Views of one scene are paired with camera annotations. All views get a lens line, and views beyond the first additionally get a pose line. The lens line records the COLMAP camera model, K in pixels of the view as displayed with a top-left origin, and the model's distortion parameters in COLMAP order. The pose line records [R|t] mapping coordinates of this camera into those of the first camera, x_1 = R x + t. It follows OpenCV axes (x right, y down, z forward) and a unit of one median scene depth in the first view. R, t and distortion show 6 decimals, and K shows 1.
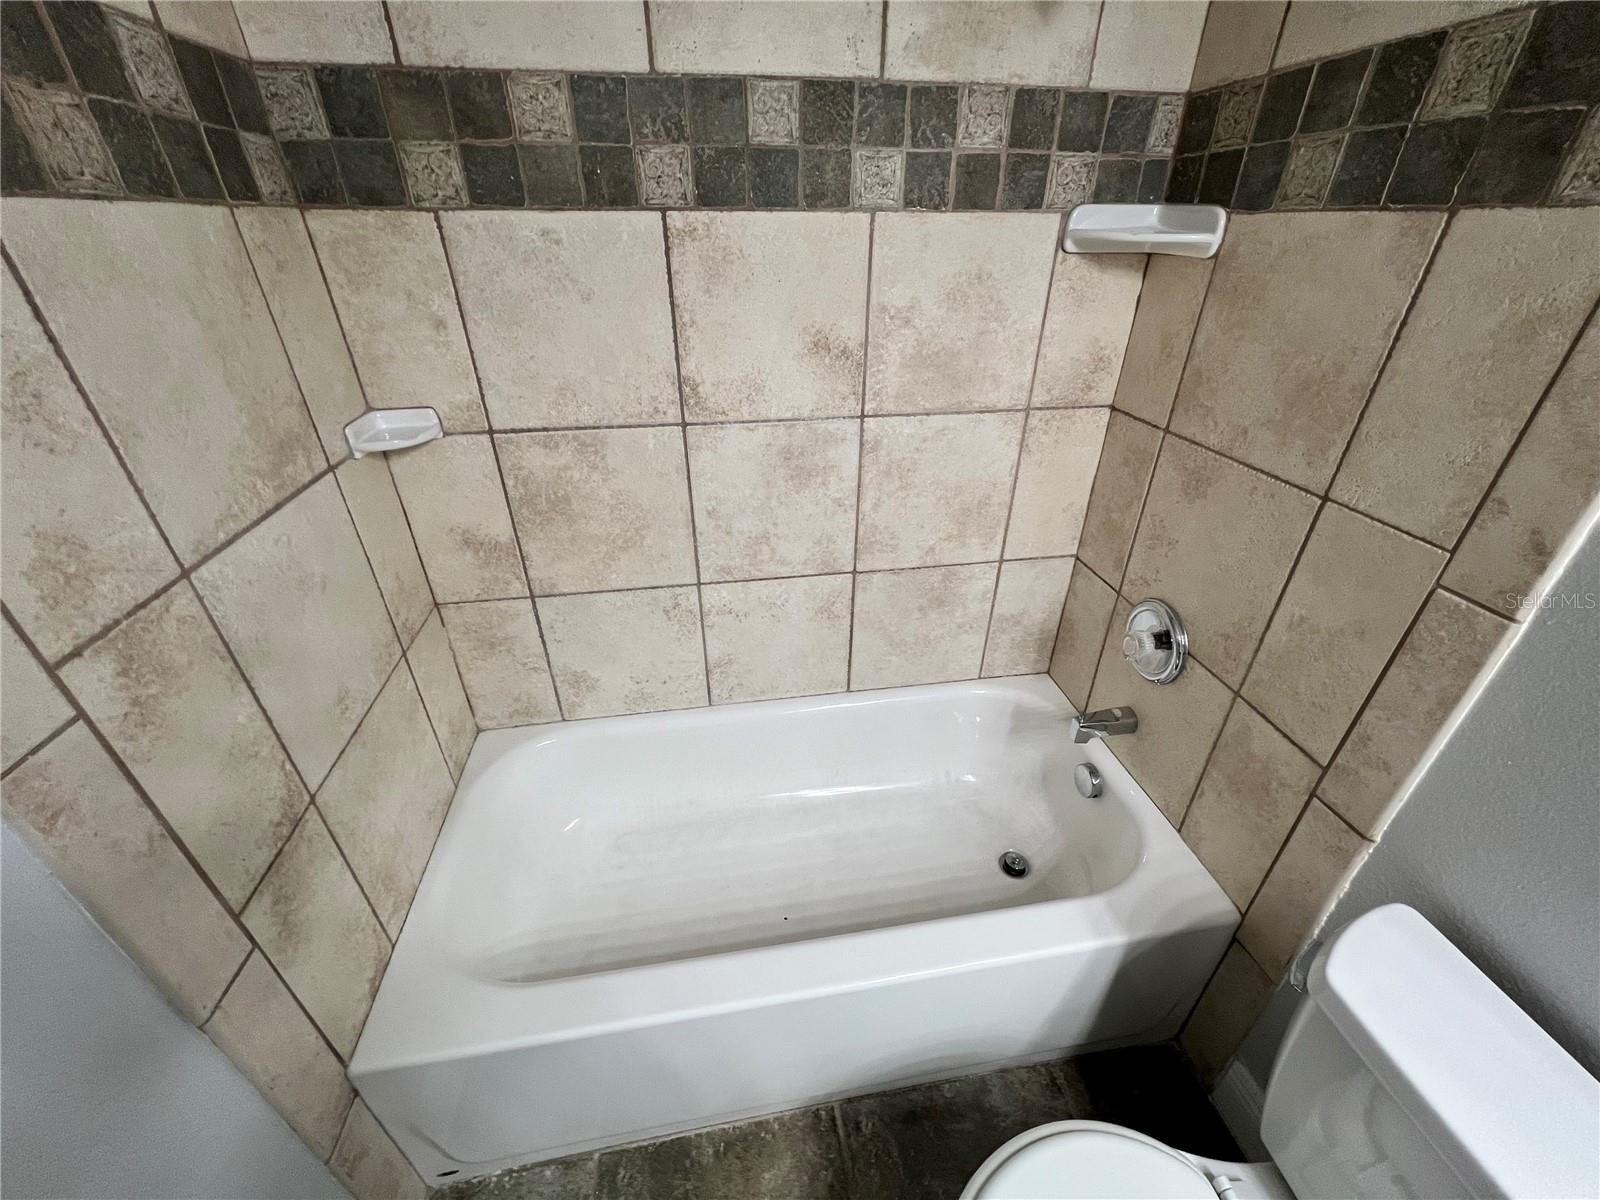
lens RADIAL K [[640.1, 0, 801.2], [0, 640.1, 598.0], [0, 0, 1]] dist [-0.002321, 0.001462]
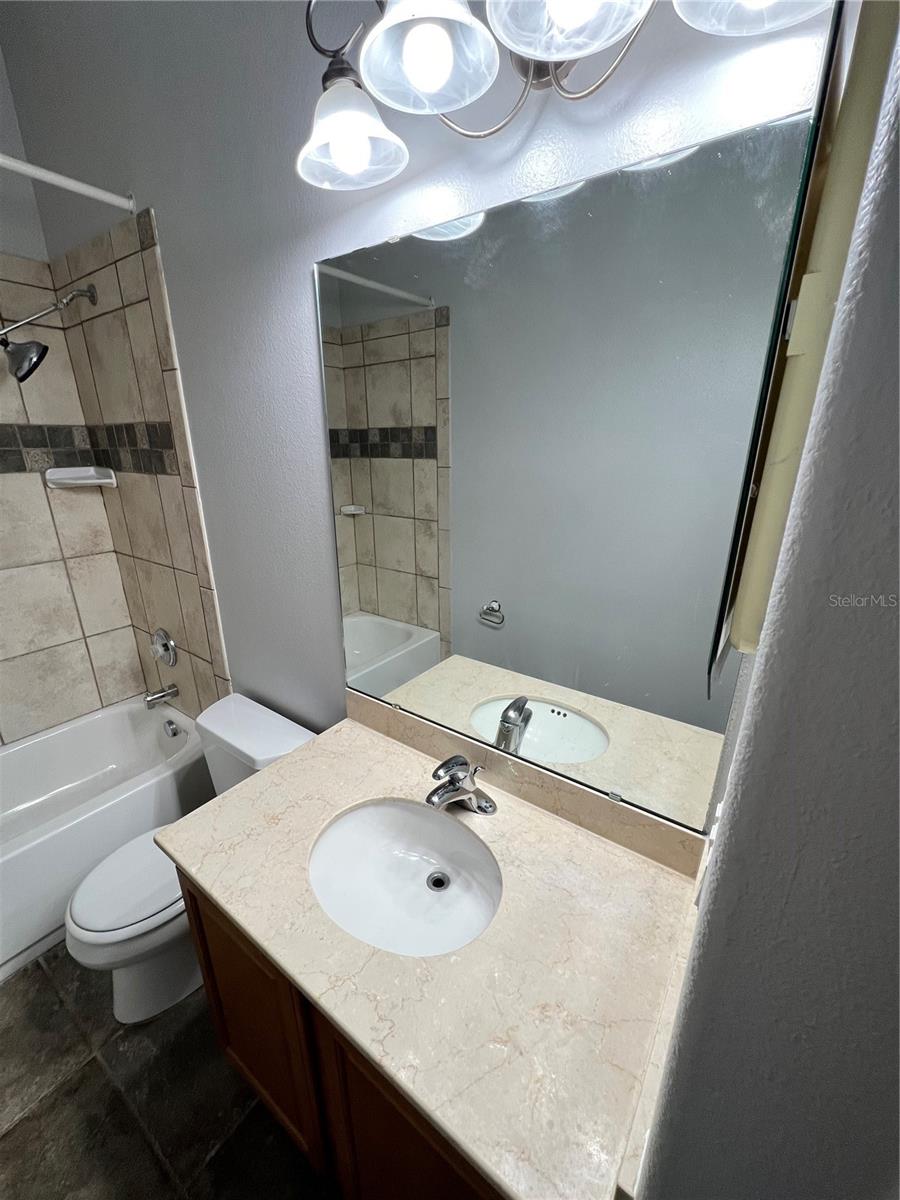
lens RADIAL K [[480.1, 0, 448.3], [0, 480.1, 601.3], [0, 0, 1]] dist [-0.002321, 0.001462]
pose [[0.707386, -0.227317, 0.669277, 0.188547], [0.361775, 0.929887, -0.066543, 0.400202], [-0.607226, 0.289200, 0.740027, -0.885752]]
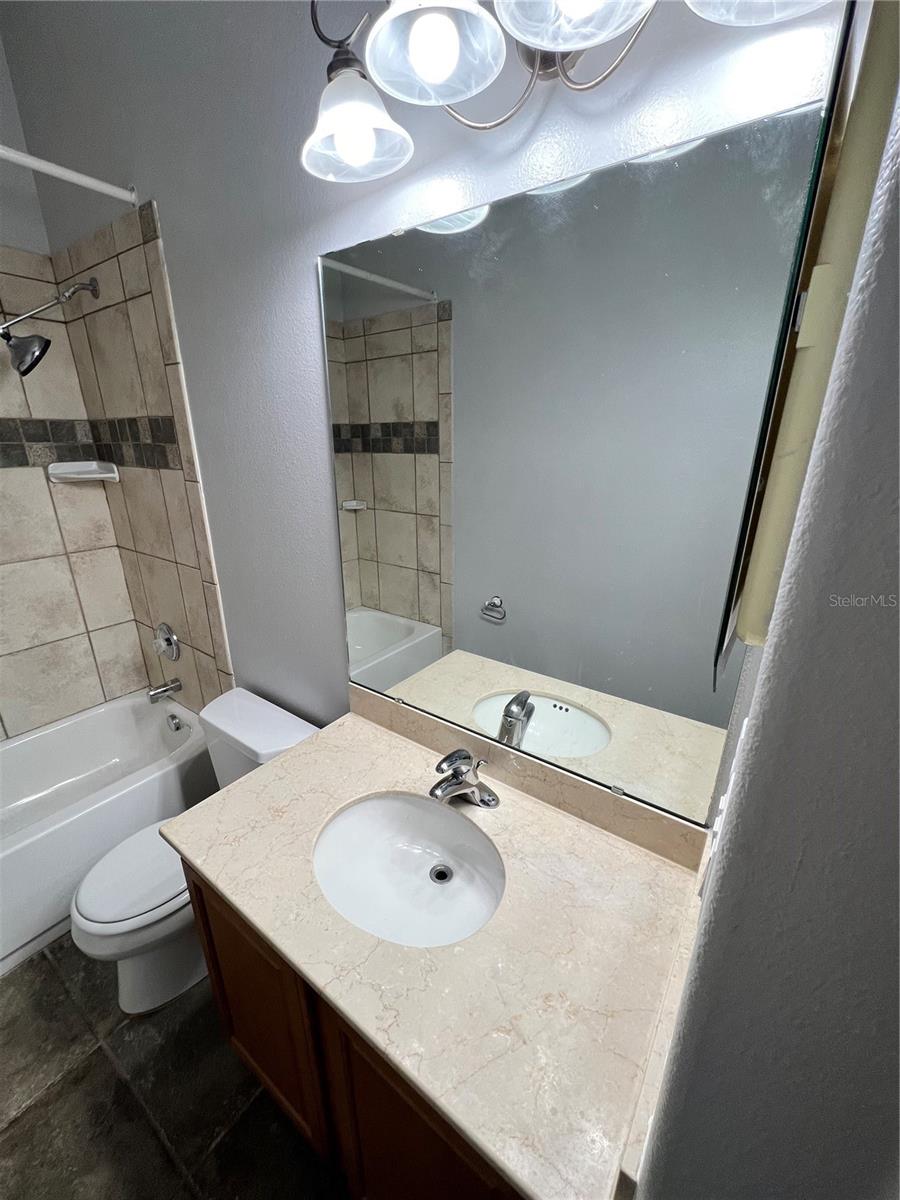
lens RADIAL K [[480.1, 0, 448.1], [0, 480.1, 601.4], [0, 0, 1]] dist [-0.002321, 0.001462]
pose [[0.708842, -0.231301, 0.666365, 0.182226], [0.359699, 0.931175, -0.059409, 0.401358], [-0.606761, 0.281803, 0.743255, -0.882862]]
